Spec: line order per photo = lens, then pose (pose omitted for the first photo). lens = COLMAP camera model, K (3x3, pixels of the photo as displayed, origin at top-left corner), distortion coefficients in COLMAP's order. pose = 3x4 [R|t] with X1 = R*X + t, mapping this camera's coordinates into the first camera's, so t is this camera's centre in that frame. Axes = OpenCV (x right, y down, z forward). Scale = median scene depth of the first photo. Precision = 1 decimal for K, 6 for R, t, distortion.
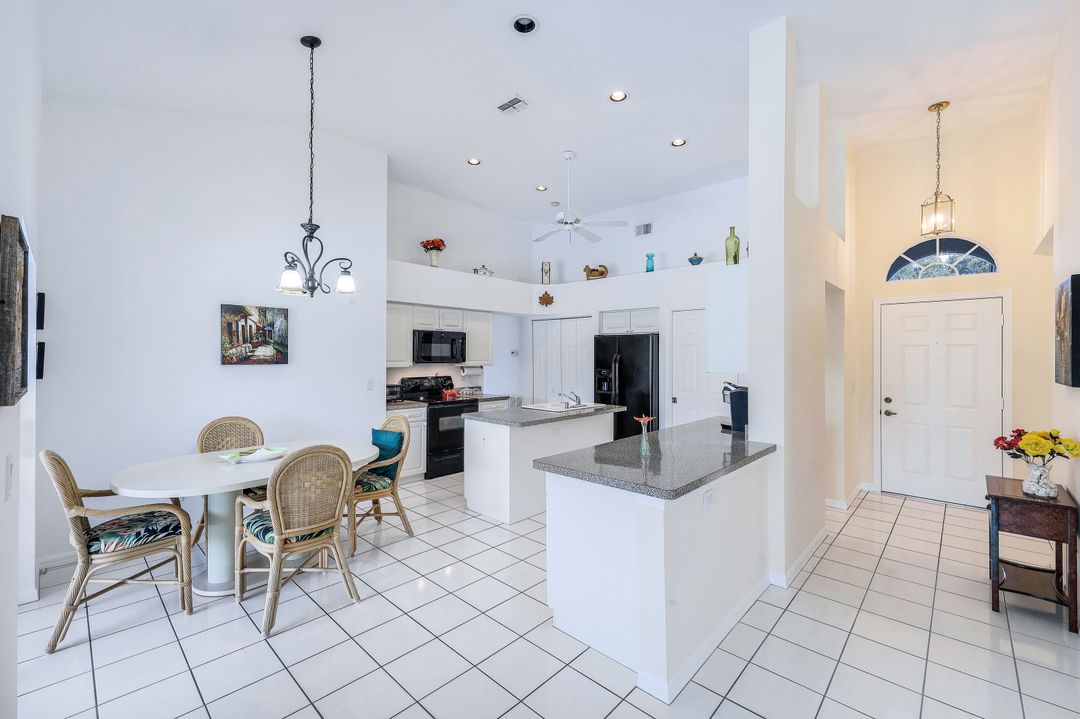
lens RADIAL K [[451.8, 0, 532.7], [0, 451.8, 357.5], [0, 0, 1]] dist [0.001803, 0.000197]
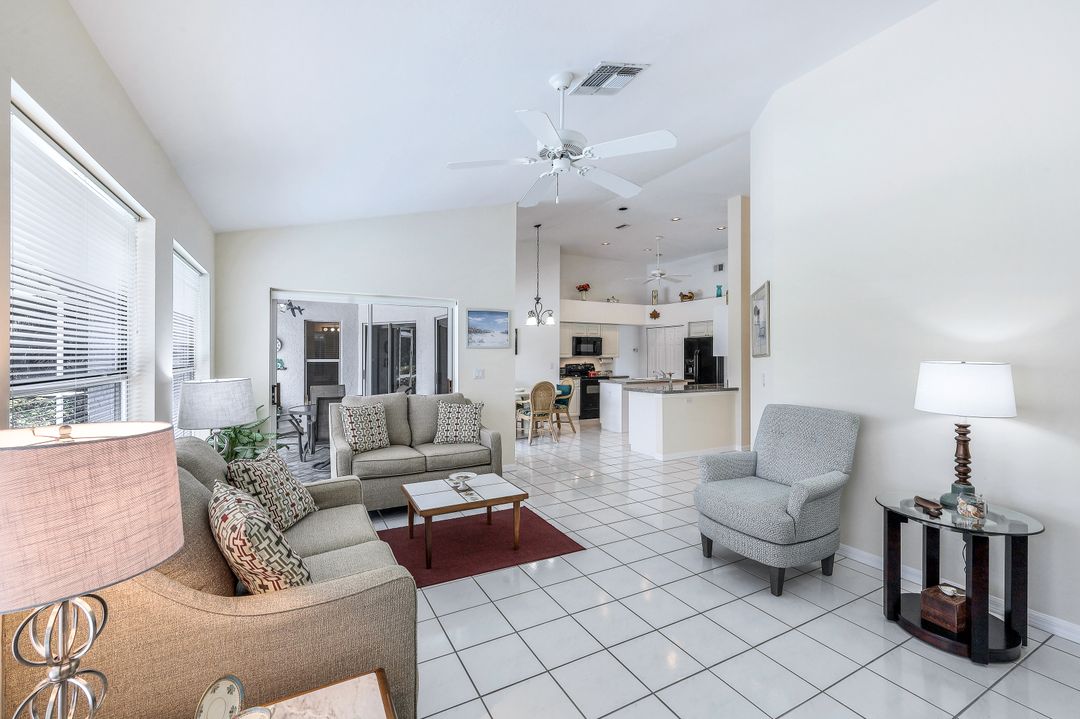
lens RADIAL K [[451.8, 0, 532.7], [0, 451.8, 357.5], [0, 0, 1]] dist [0.001803, 0.000197]
pose [[0.950446, -0.003348, -0.310872, 0.137693], [0.002560, 0.999992, -0.002942, 0.024835], [0.310880, 0.002000, 0.950447, -0.725819]]
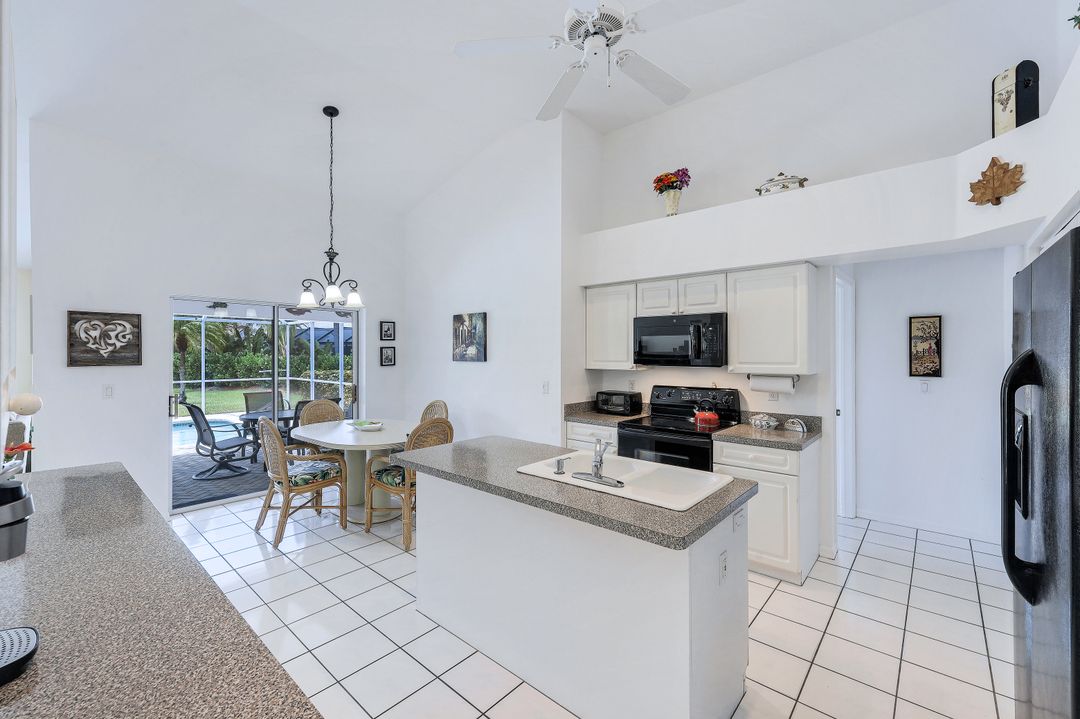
lens RADIAL K [[446.5, 0, 538.7], [0, 446.5, 352.1], [0, 0, 1]] dist [-0.000117, -0.000085]
pose [[0.042758, -0.002201, -0.999083, 0.408836], [-0.002141, 0.999995, -0.002294, -0.005224], [0.999083, 0.002237, 0.042753, 0.790572]]
